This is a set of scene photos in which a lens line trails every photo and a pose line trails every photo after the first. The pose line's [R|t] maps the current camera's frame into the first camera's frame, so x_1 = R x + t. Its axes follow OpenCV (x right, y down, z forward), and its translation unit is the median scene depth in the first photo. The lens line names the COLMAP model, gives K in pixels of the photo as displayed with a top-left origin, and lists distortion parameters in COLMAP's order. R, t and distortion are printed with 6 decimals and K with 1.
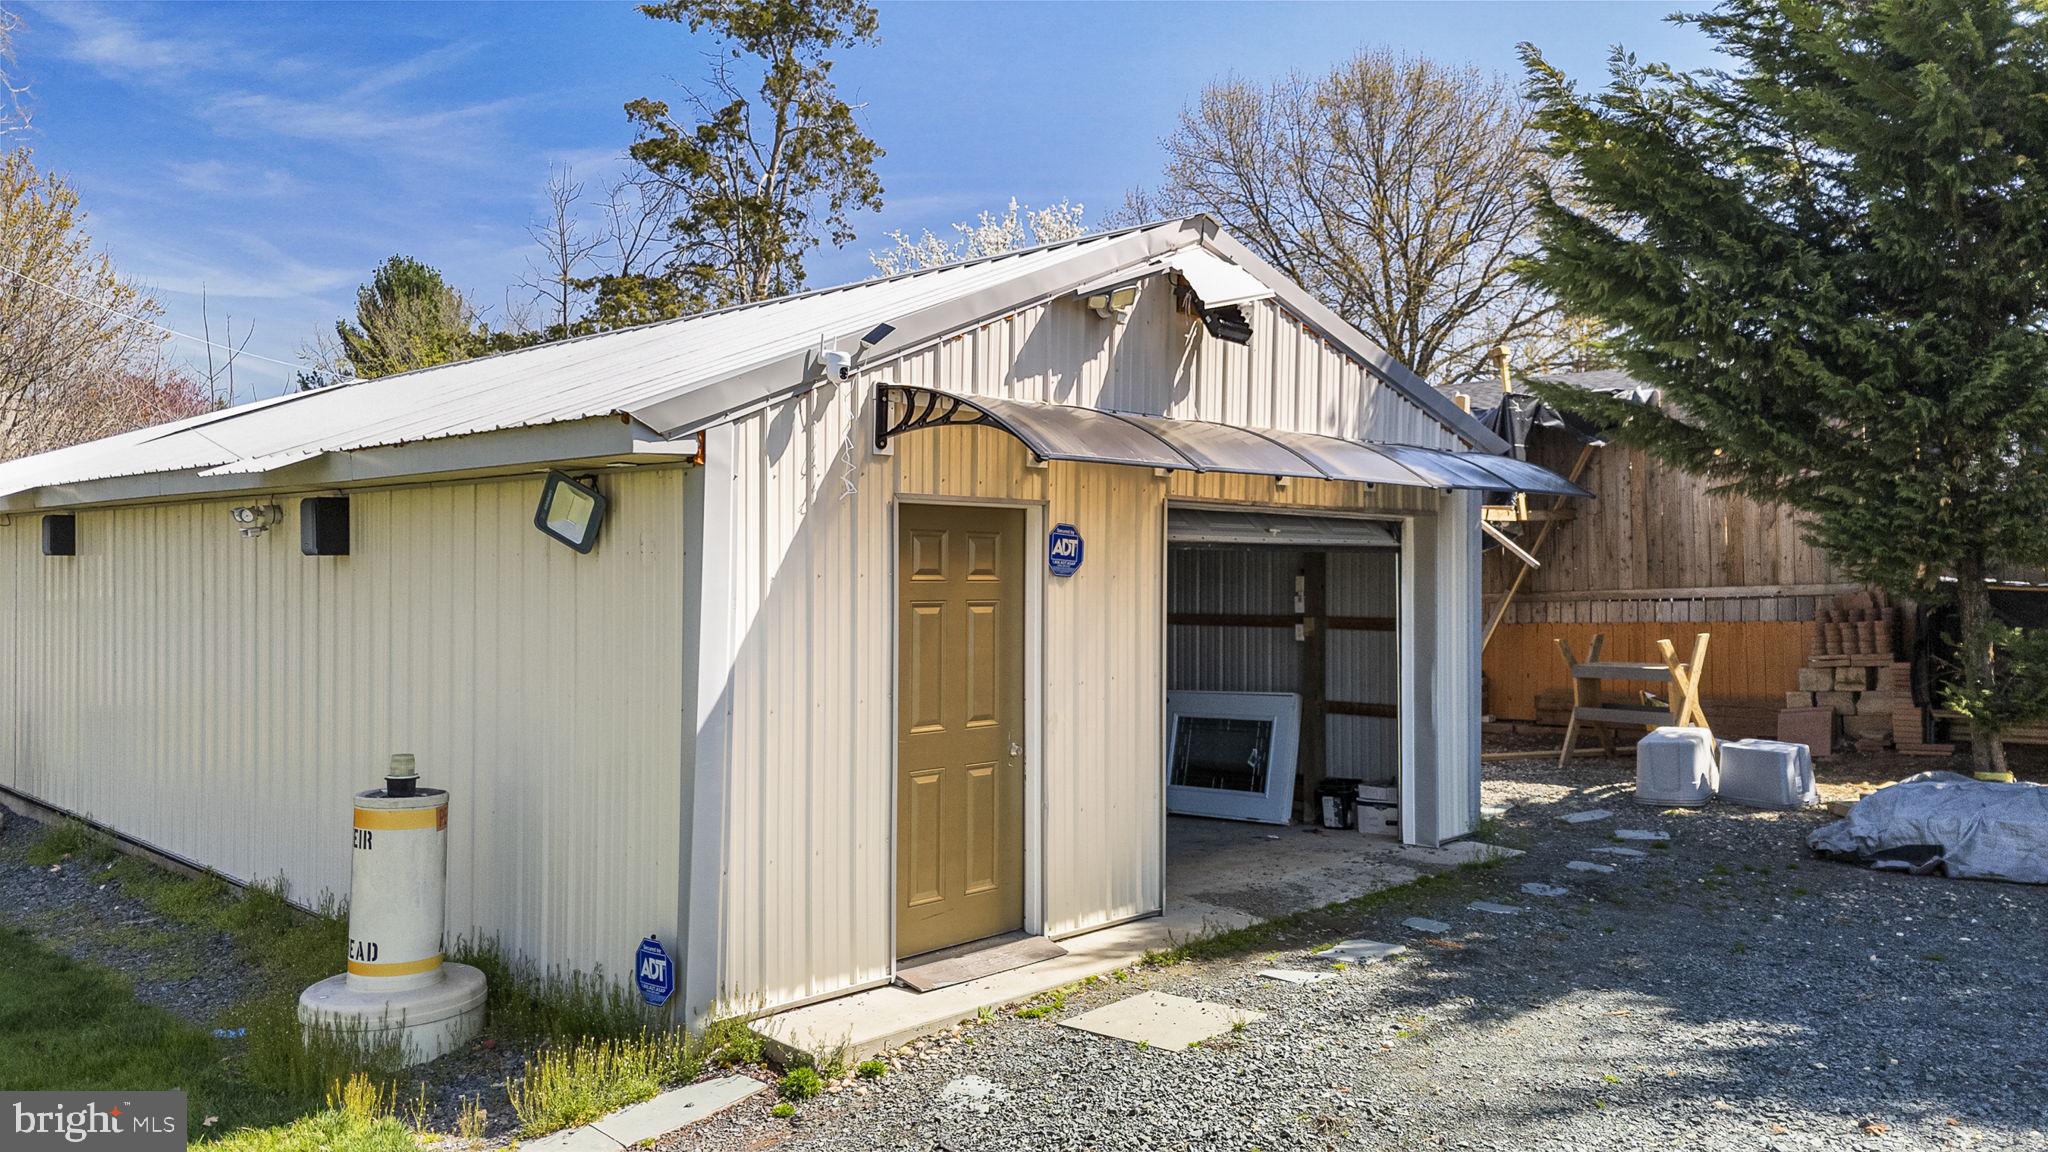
lens RADIAL K [[1507.8, 0, 1024.2], [0, 1507.8, 571.5], [0, 0, 1]] dist [0.076958, -0.059313]
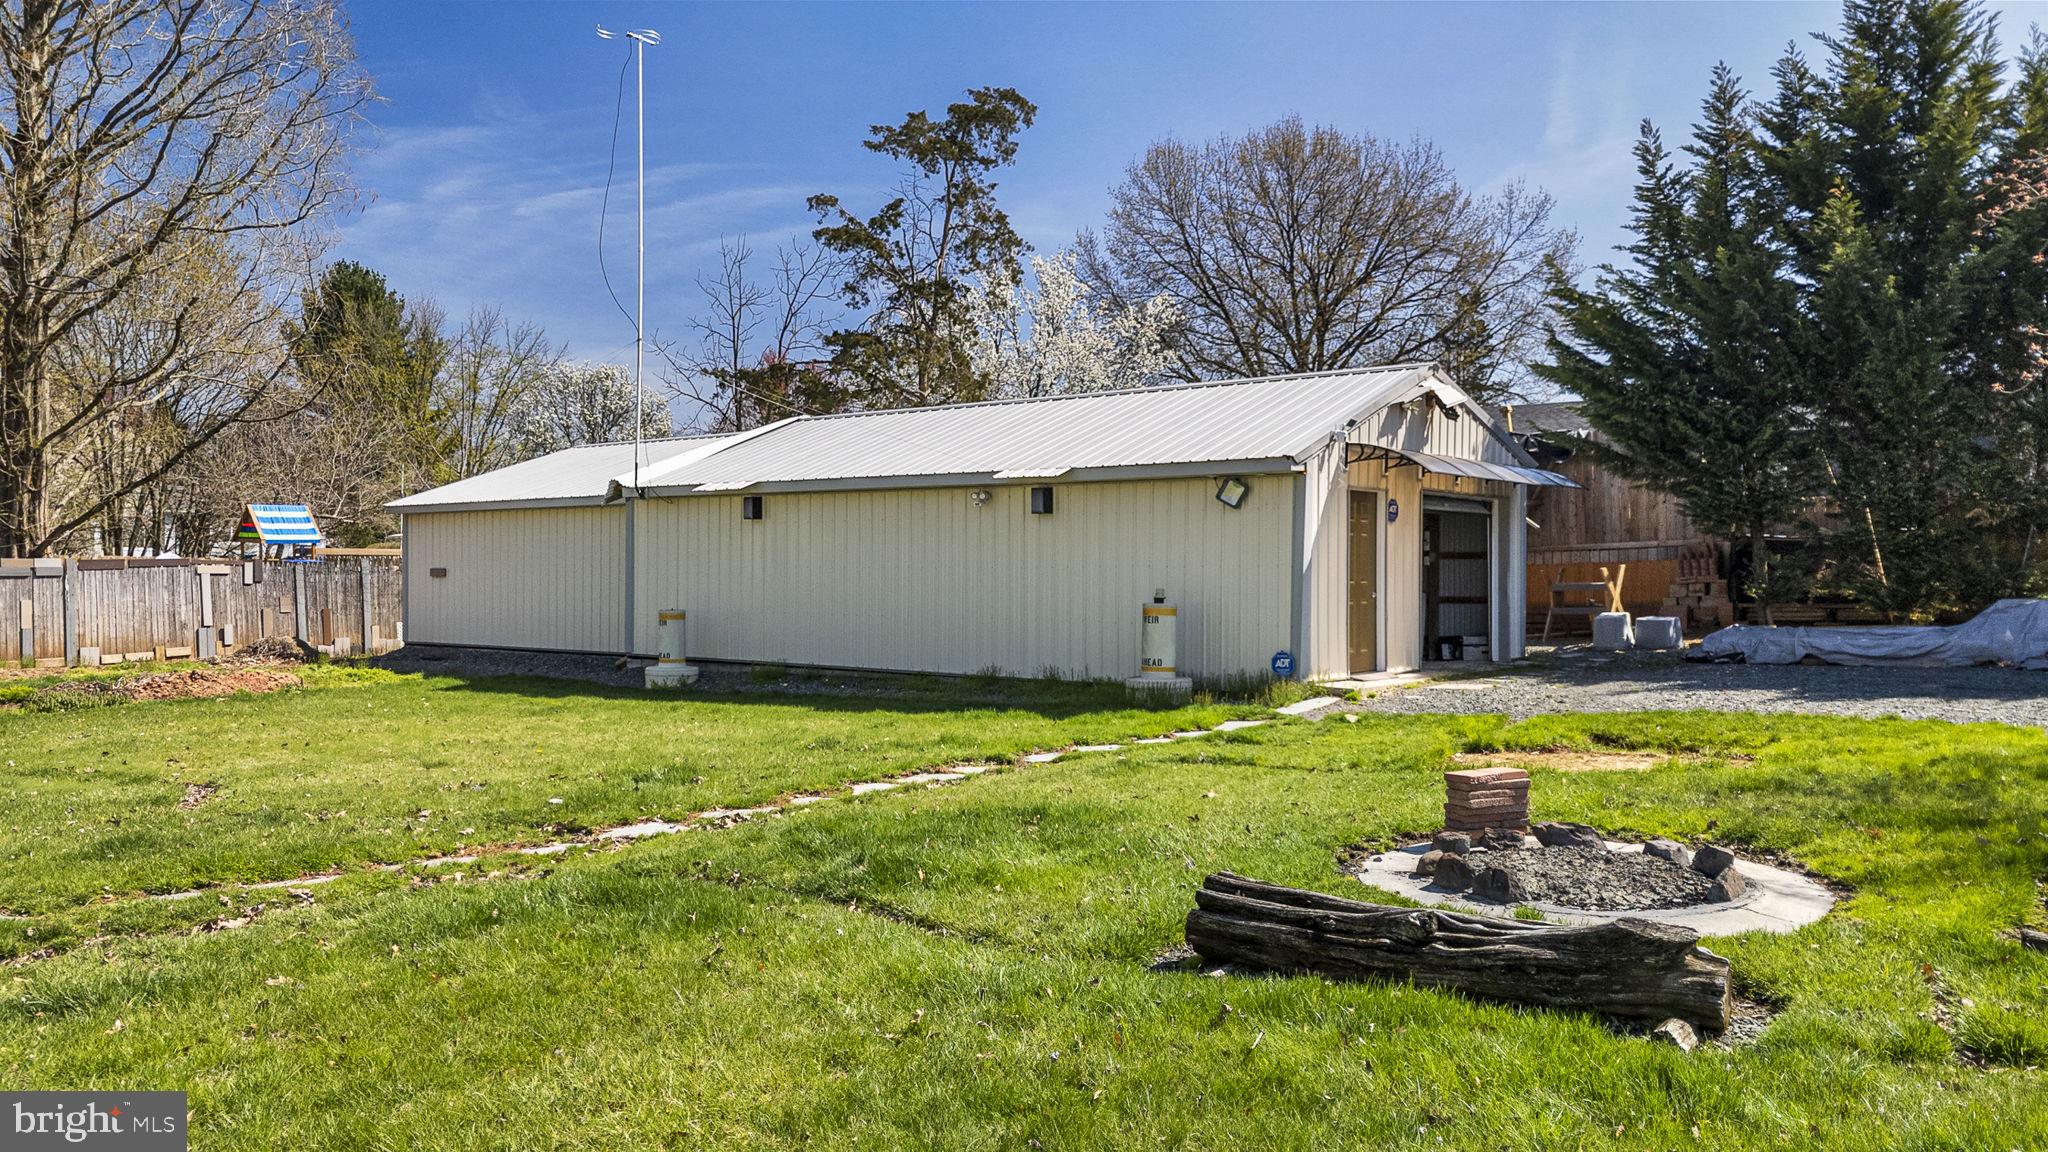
lens RADIAL K [[1507.8, 0, 1026.2], [0, 1507.8, 581.9], [0, 0, 1]] dist [0.076958, -0.059313]
pose [[0.994712, -0.001155, 0.102695, -0.548982], [0.000482, 0.999978, 0.006576, 0.057351], [-0.102700, -0.006492, 0.994691, -0.904813]]
